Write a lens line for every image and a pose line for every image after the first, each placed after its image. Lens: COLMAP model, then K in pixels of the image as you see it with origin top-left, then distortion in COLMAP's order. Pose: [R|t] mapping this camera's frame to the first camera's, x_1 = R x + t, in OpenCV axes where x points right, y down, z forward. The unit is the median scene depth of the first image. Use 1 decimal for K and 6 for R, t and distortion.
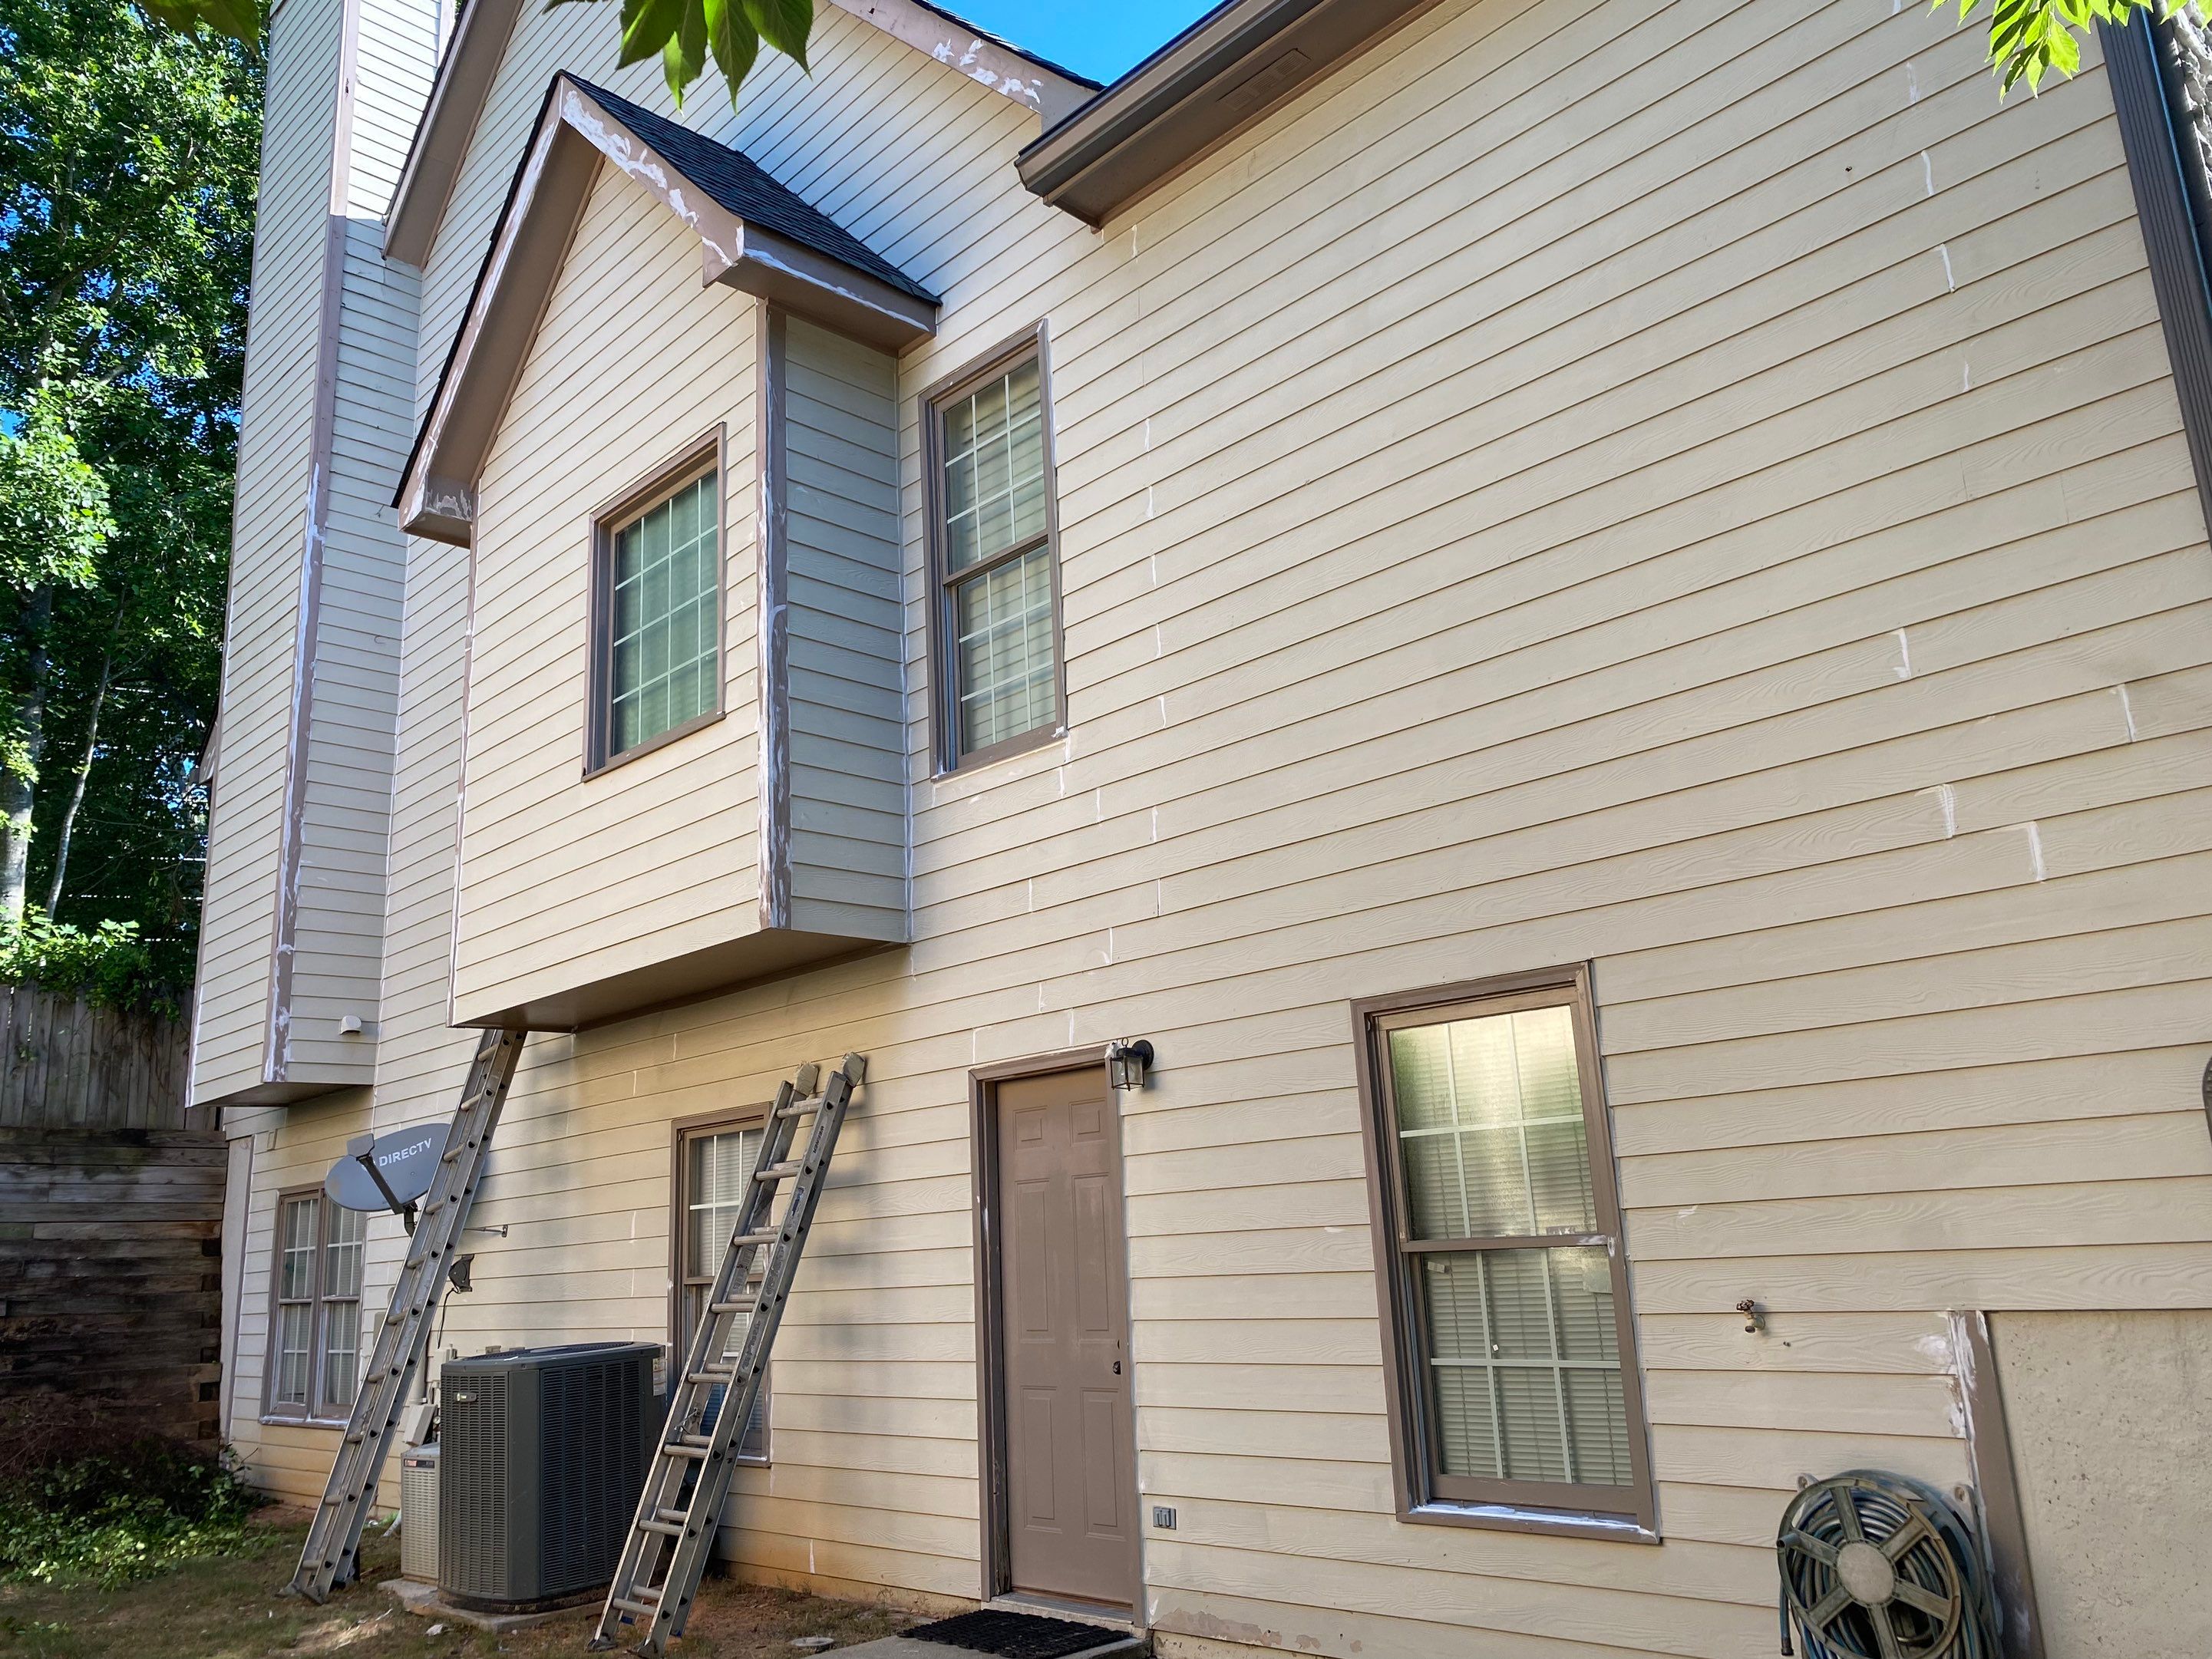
lens RADIAL K [[1663.6, 0, 1106.0], [0, 1663.6, 829.5], [0, 0, 1]] dist [-0.000340, 0.006022]
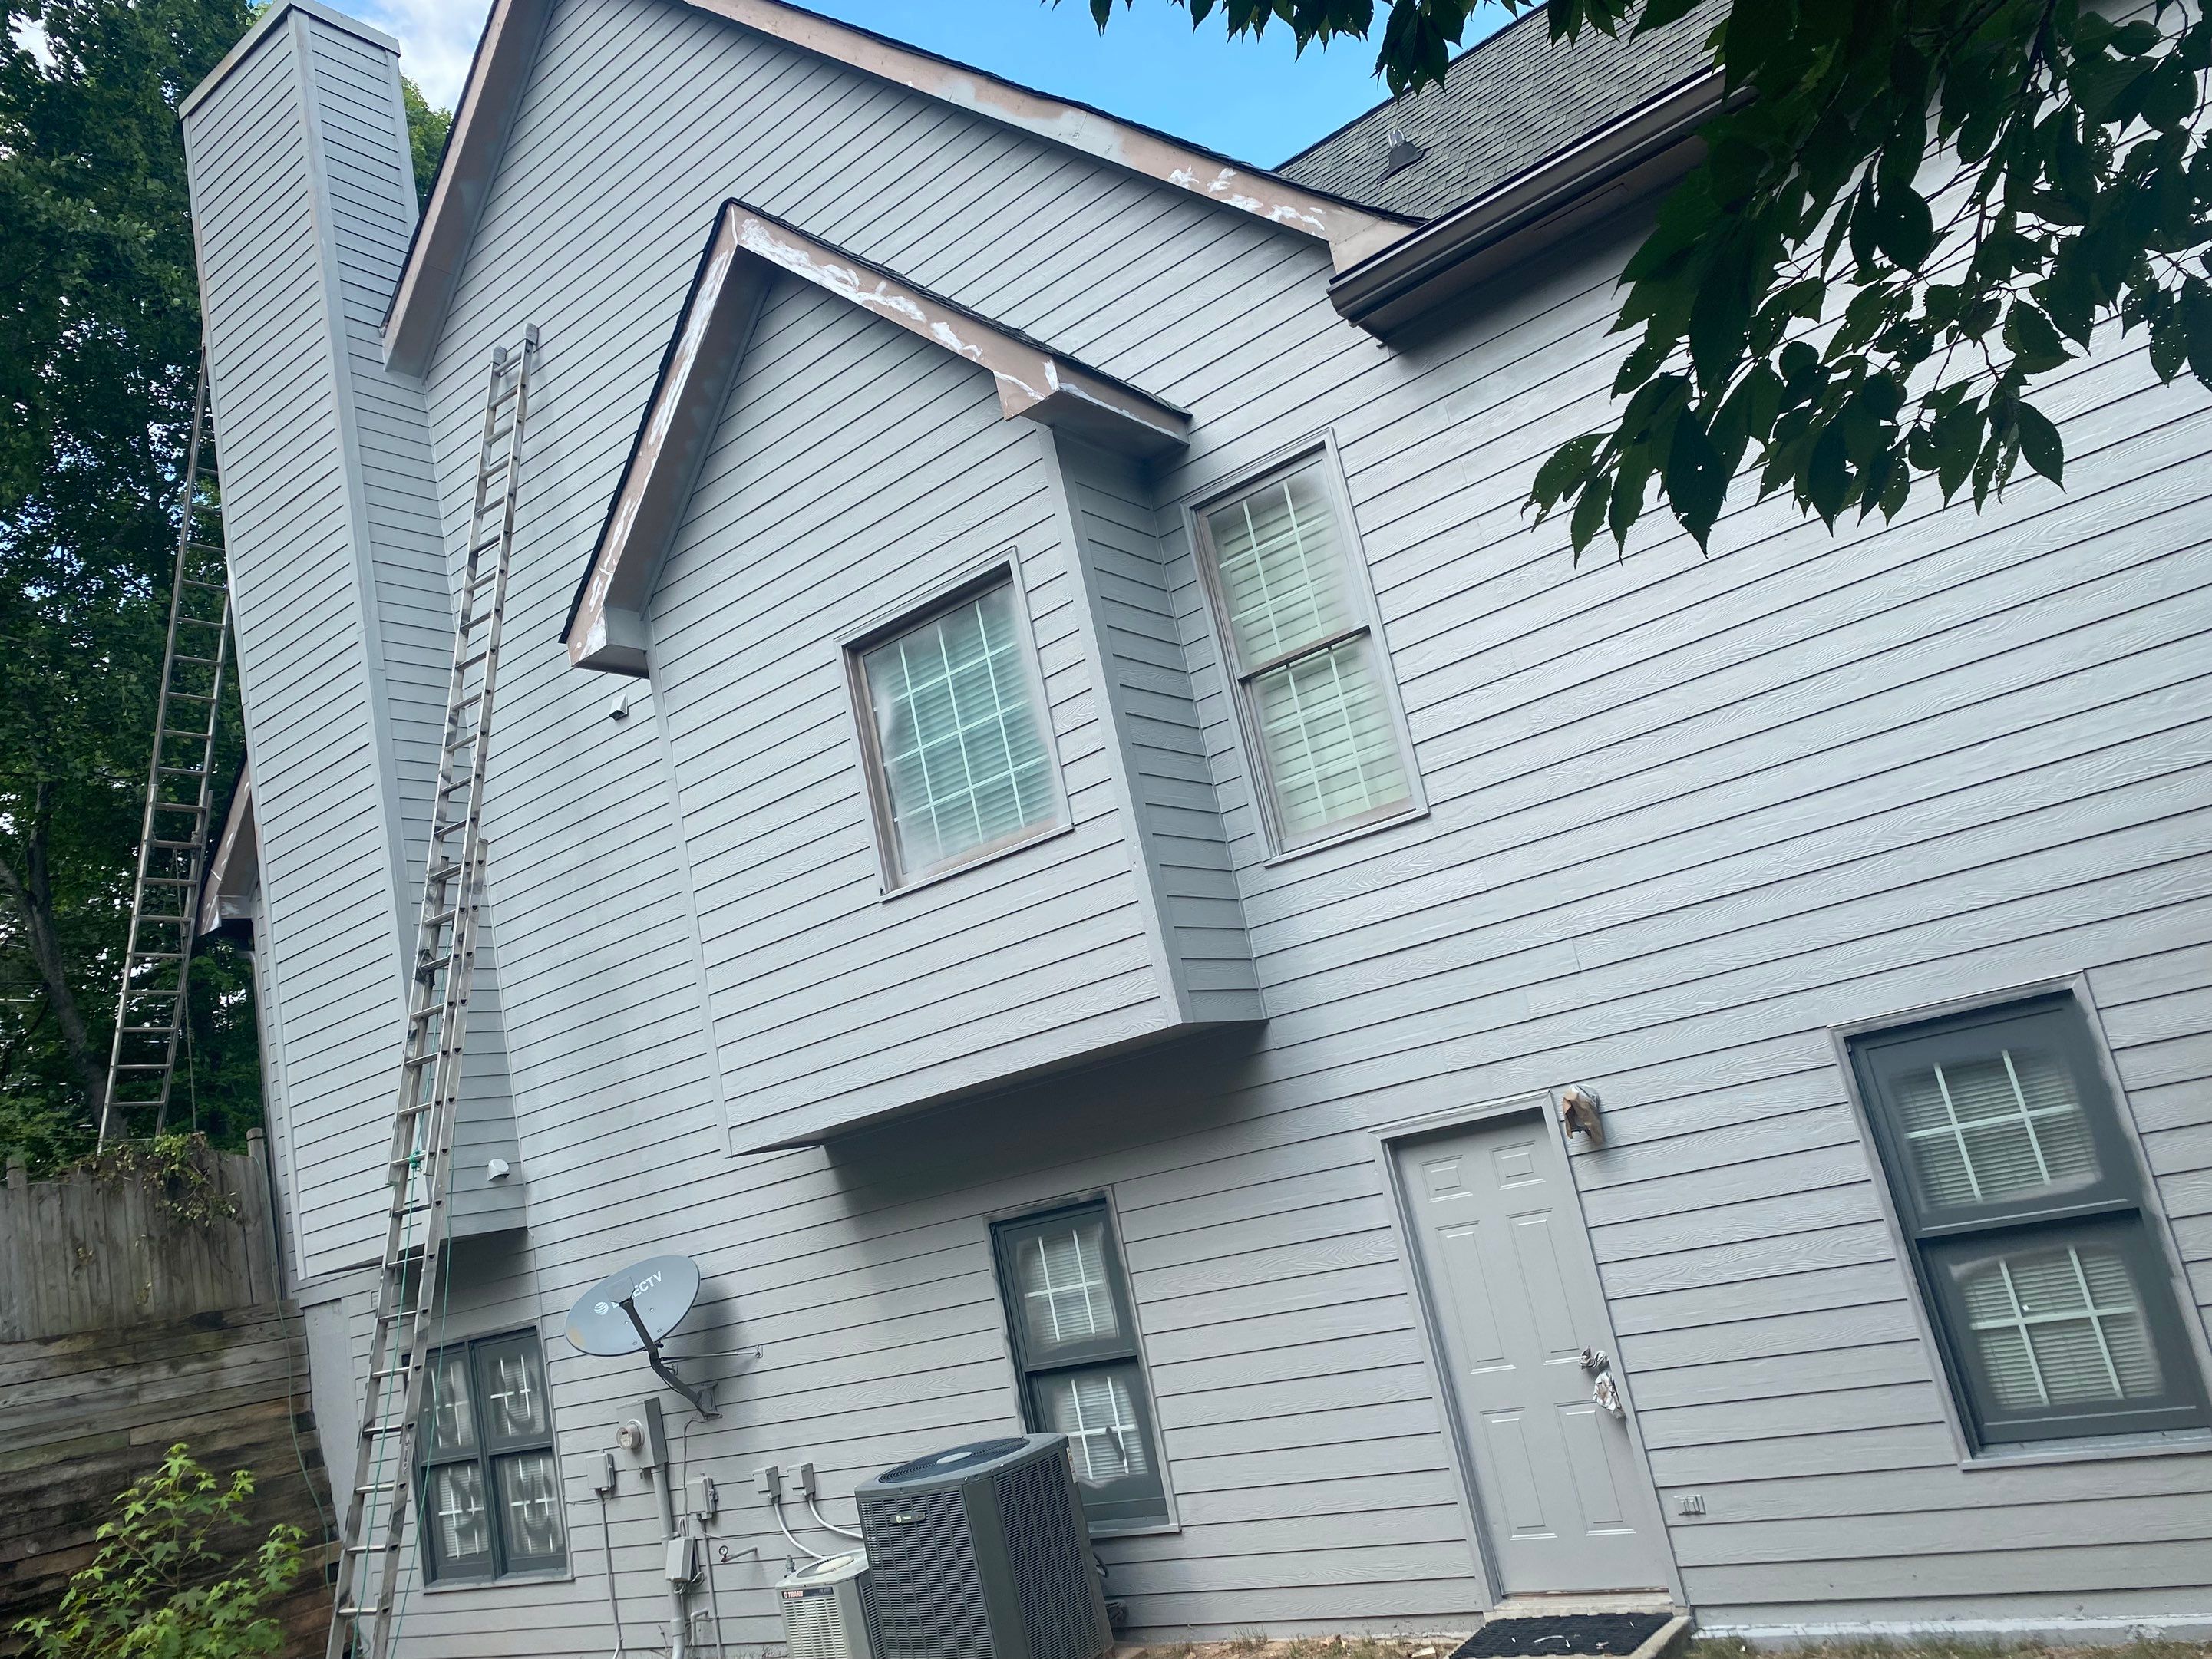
lens RADIAL K [[1676.2, 0, 1102.1], [0, 1676.2, 839.7], [0, 0, 1]] dist [0.005401, 0.005354]
pose [[0.978836, -0.114722, 0.169468, -0.252516], [0.113775, 0.993388, 0.015323, -0.048396], [-0.170106, 0.004283, 0.985416, -0.026003]]
